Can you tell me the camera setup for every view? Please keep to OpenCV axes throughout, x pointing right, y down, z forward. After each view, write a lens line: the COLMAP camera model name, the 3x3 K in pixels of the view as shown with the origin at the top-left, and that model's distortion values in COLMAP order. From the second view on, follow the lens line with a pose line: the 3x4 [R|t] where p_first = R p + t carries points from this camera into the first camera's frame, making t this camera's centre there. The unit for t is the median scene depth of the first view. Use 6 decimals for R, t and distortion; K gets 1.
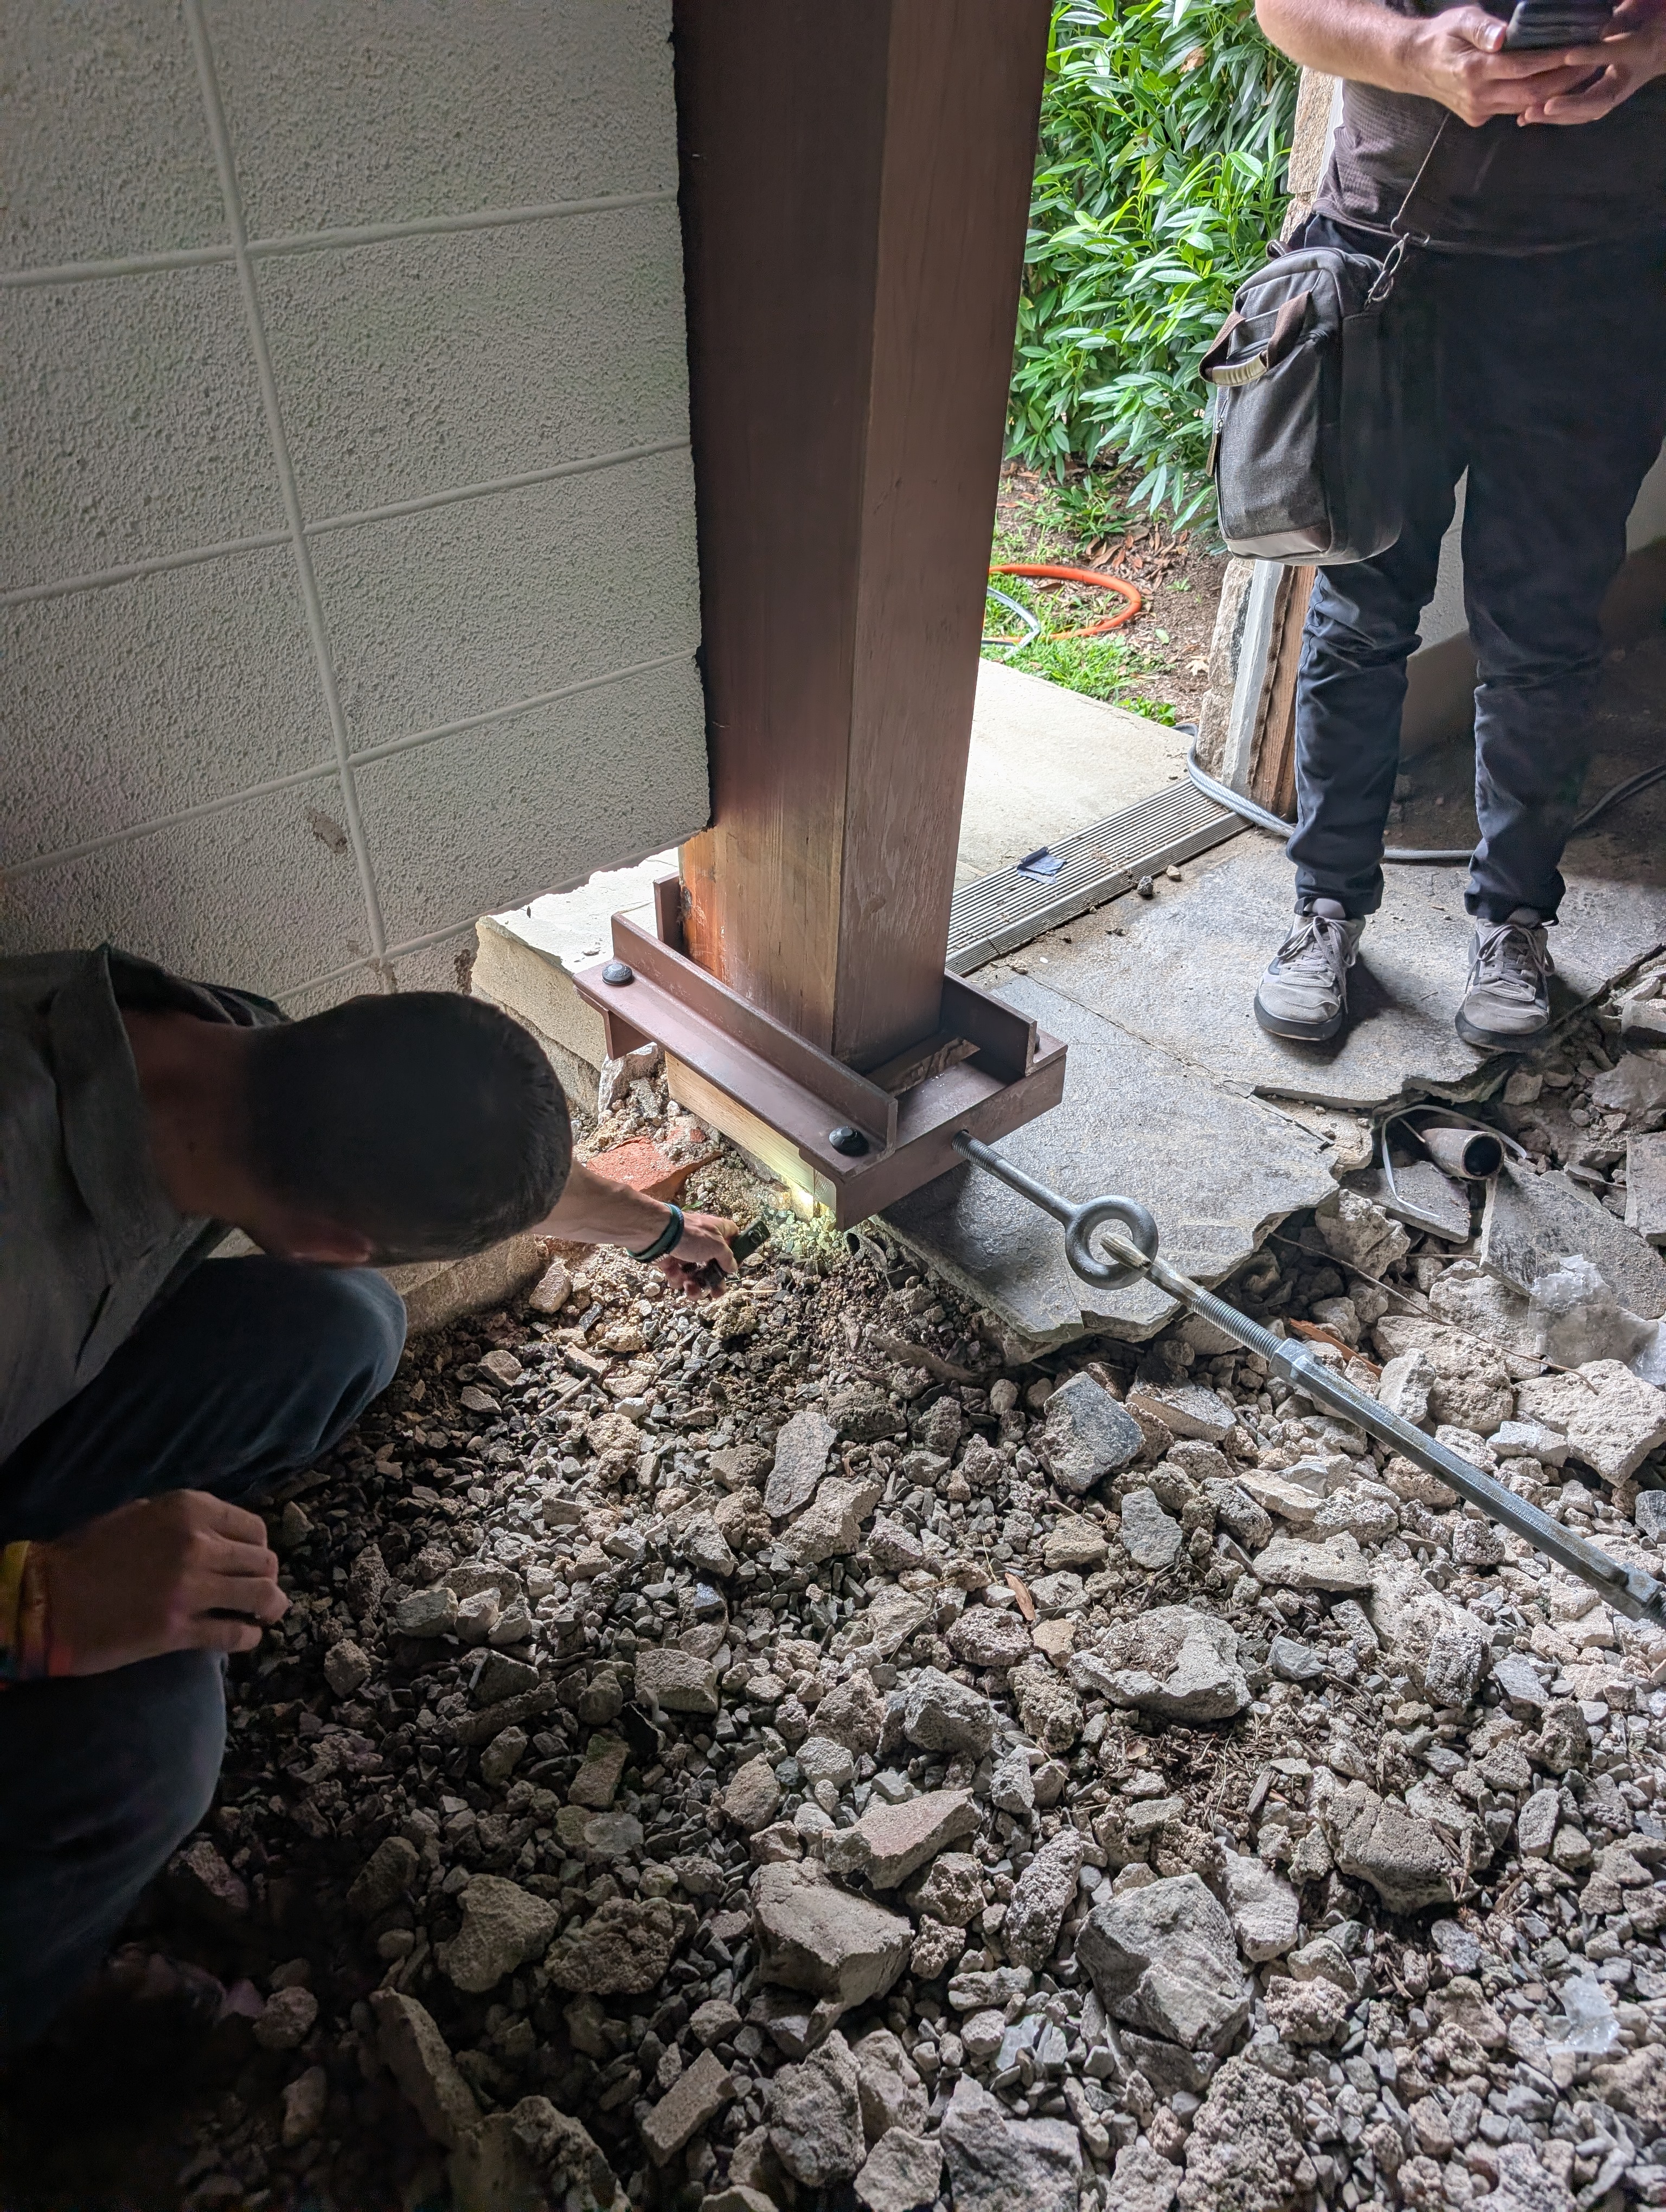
lens RADIAL K [[1607.1, 0, 826.2], [0, 1607.1, 1100.5], [0, 0, 1]] dist [0.022065, -0.012674]
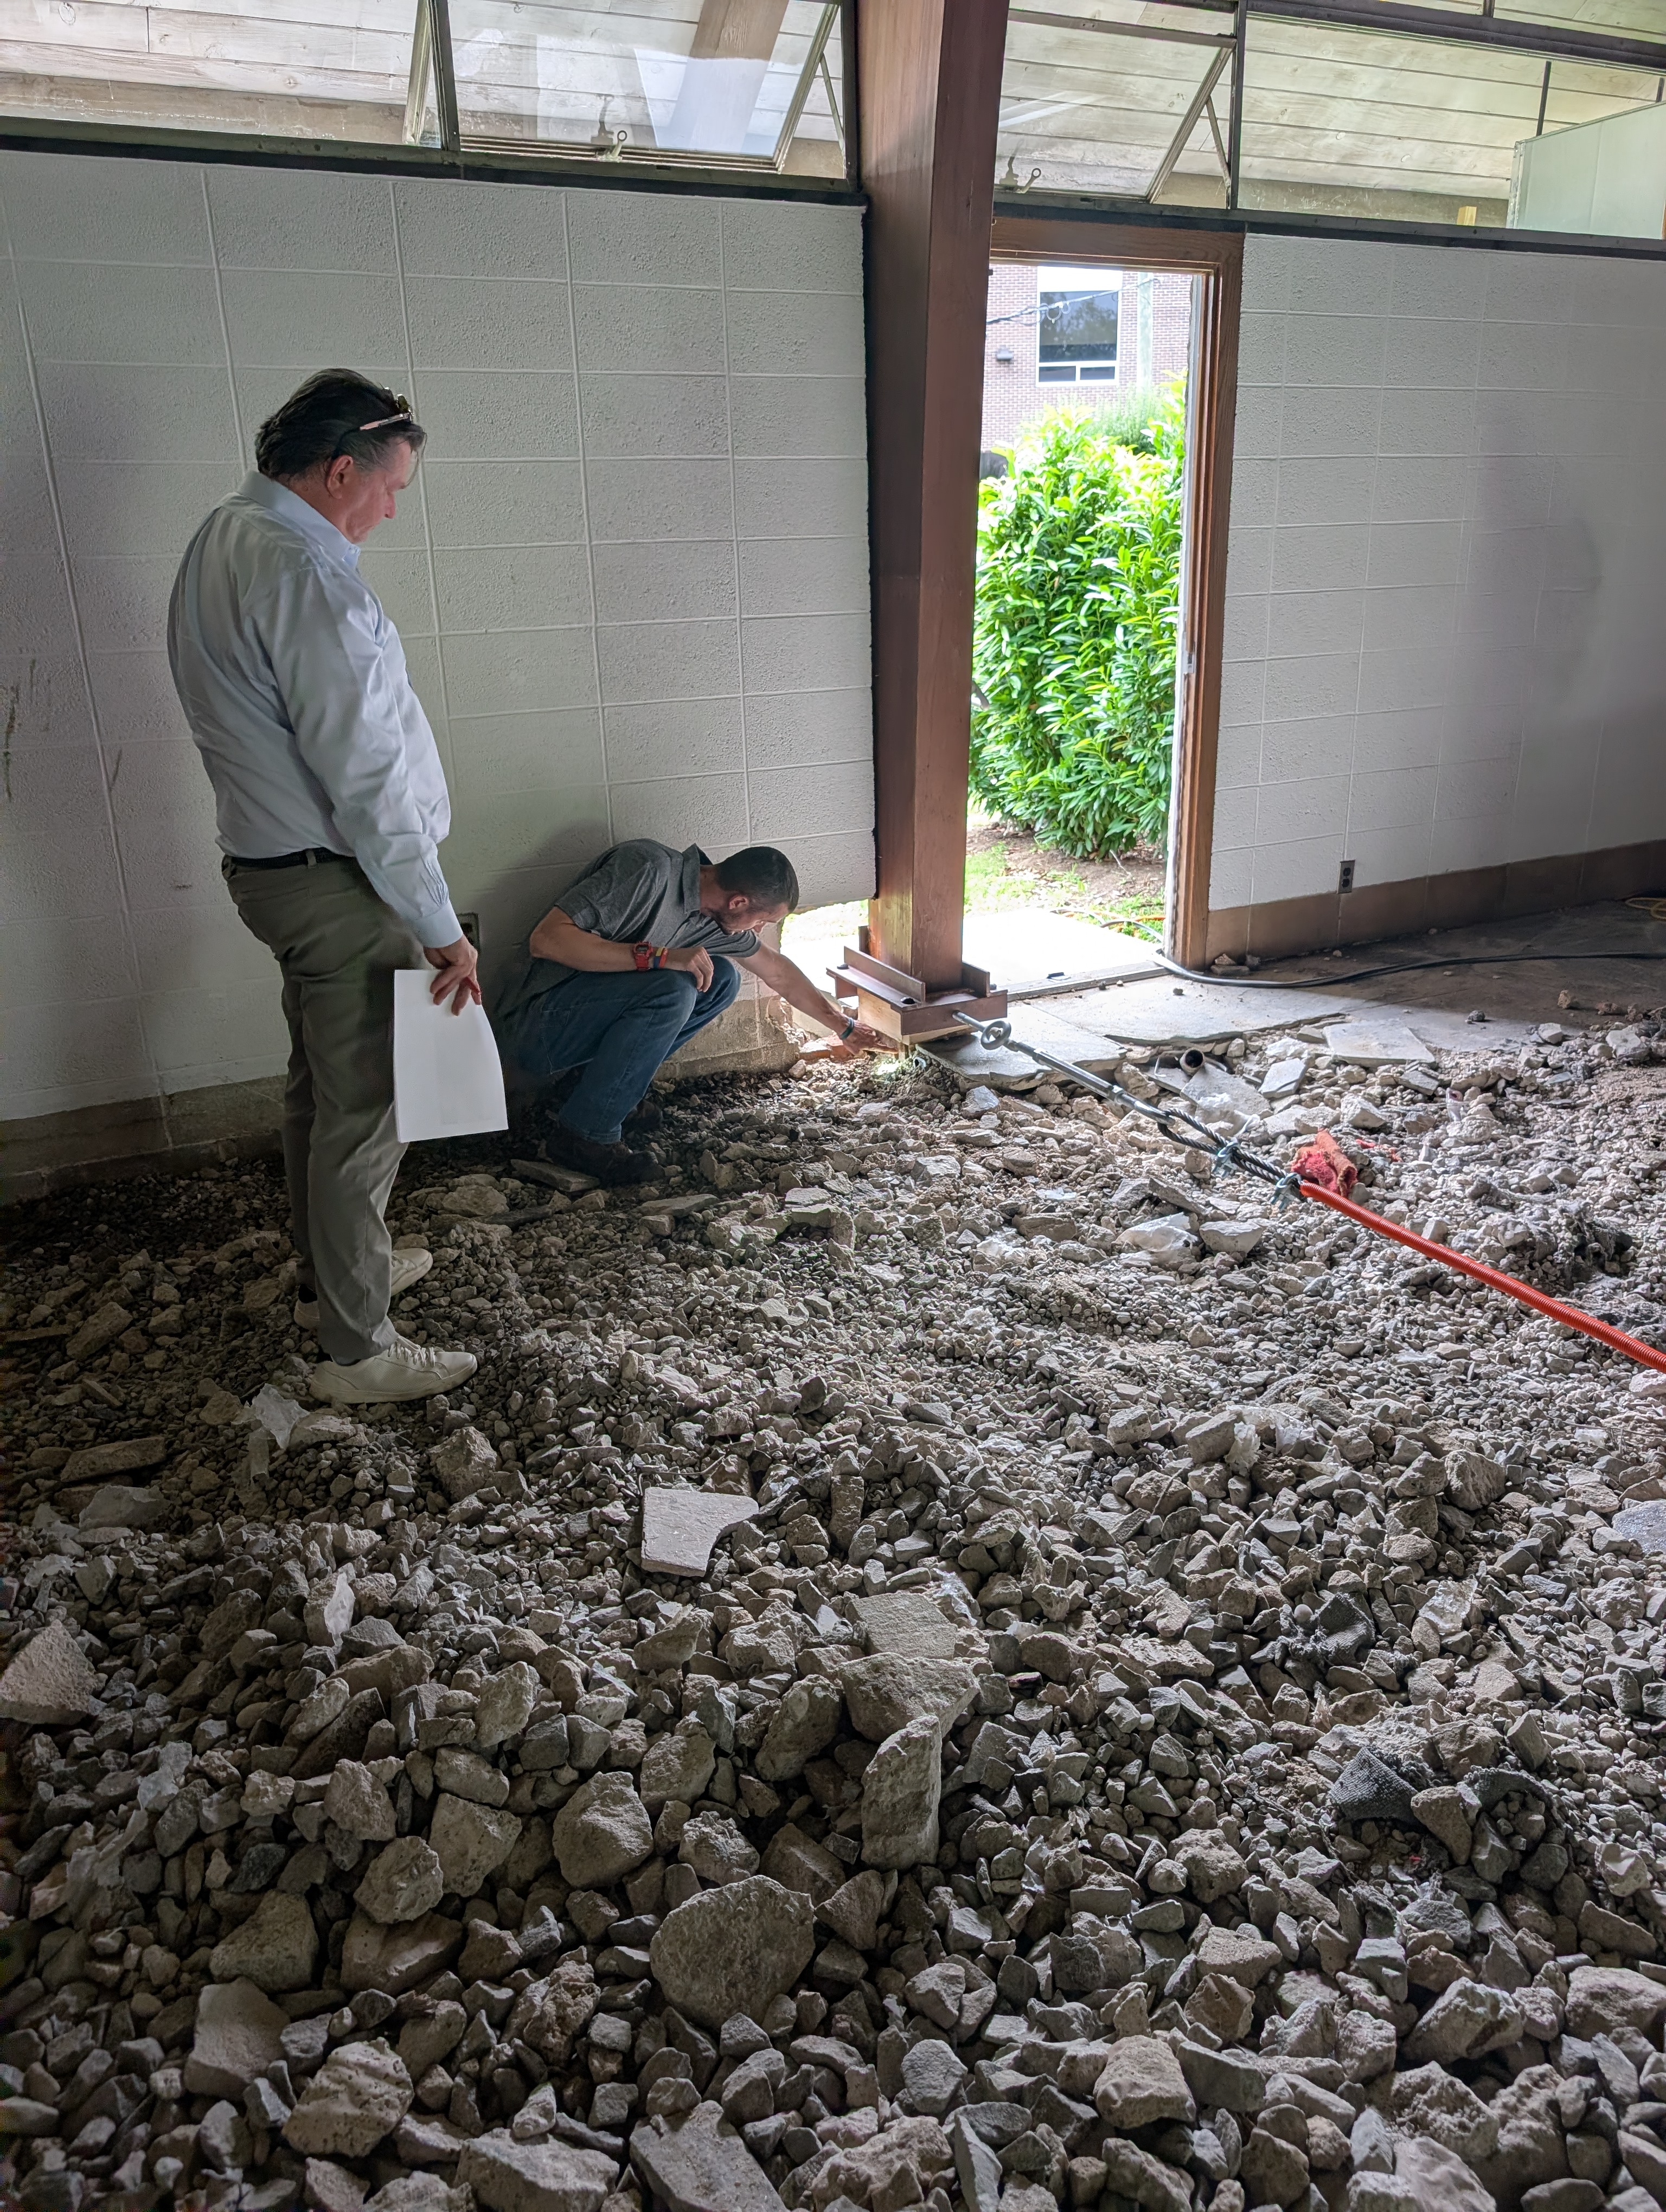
lens RADIAL K [[1607.1, 0, 838.0], [0, 1607.1, 1107.6], [0, 0, 1]] dist [0.022065, -0.012674]
pose [[0.964607, 0.060139, -0.256742, 0.541593], [-0.134843, 0.949212, -0.284279, 0.879325], [0.226606, 0.308837, 0.923726, -1.309623]]
